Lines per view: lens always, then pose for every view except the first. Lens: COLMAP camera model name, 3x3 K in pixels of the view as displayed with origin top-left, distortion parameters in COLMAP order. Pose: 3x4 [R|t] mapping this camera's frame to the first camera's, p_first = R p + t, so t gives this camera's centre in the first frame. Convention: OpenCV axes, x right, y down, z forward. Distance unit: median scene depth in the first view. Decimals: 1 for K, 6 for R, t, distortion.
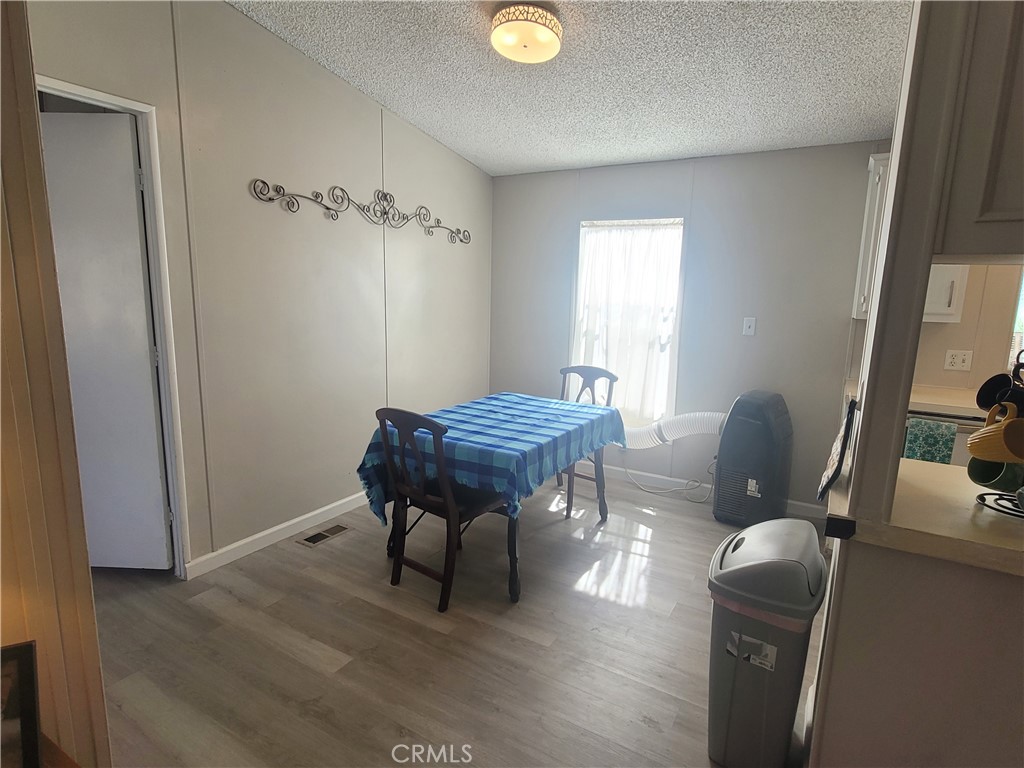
lens RADIAL K [[549.7, 0, 512.0], [0, 549.7, 384.0], [0, 0, 1]] dist [-0.002902, 0.000811]
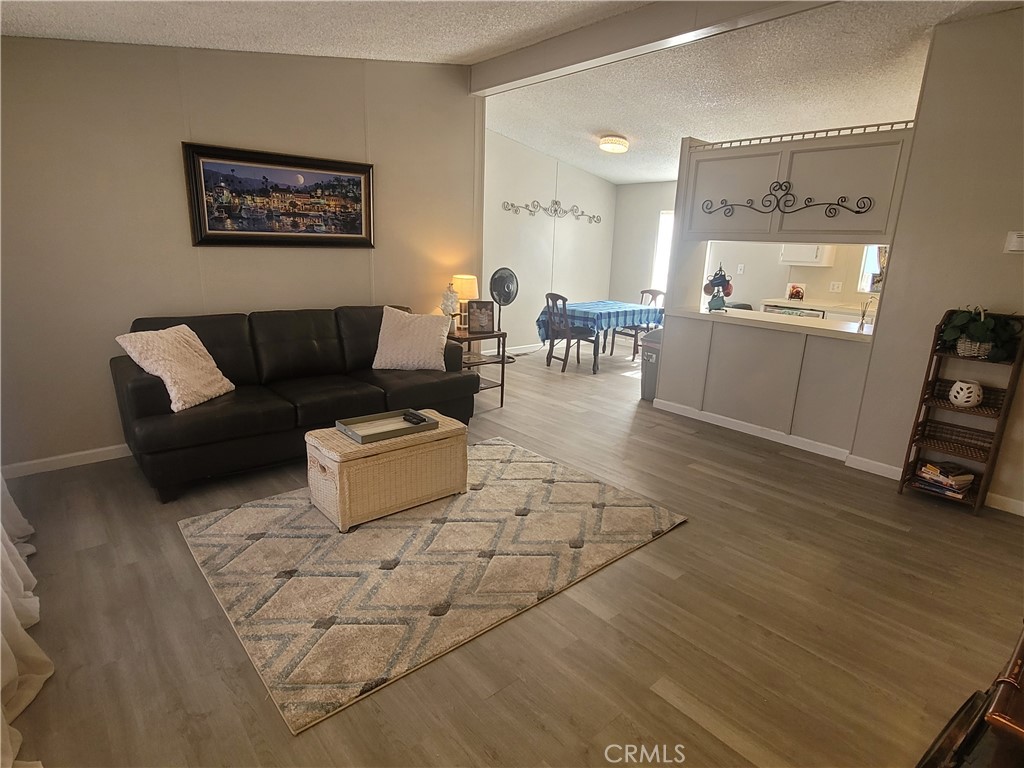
lens RADIAL K [[549.7, 0, 512.0], [0, 549.7, 384.0], [0, 0, 1]] dist [-0.002902, 0.000811]
pose [[0.952533, 0.082559, -0.293027, 0.279411], [-0.061588, 0.994882, 0.080102, 0.190385], [0.298141, -0.058253, 0.952743, -1.089121]]
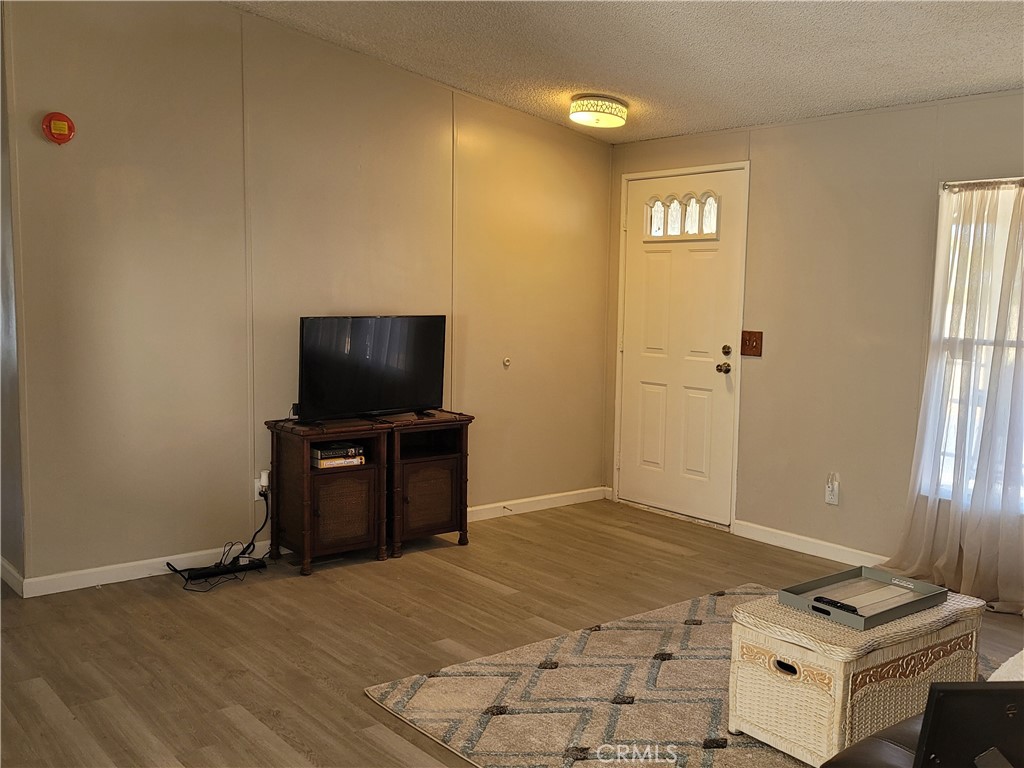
lens RADIAL K [[1014.1, 0, 512.0], [0, 1014.1, 384.0], [0, 0, 1]] dist [0.015375, 0.010630]
pose [[-0.935353, -0.074922, 0.345689, -0.159547], [0.023187, 0.962220, 0.271284, -0.115685], [-0.352954, 0.261762, -0.898279, 0.574869]]
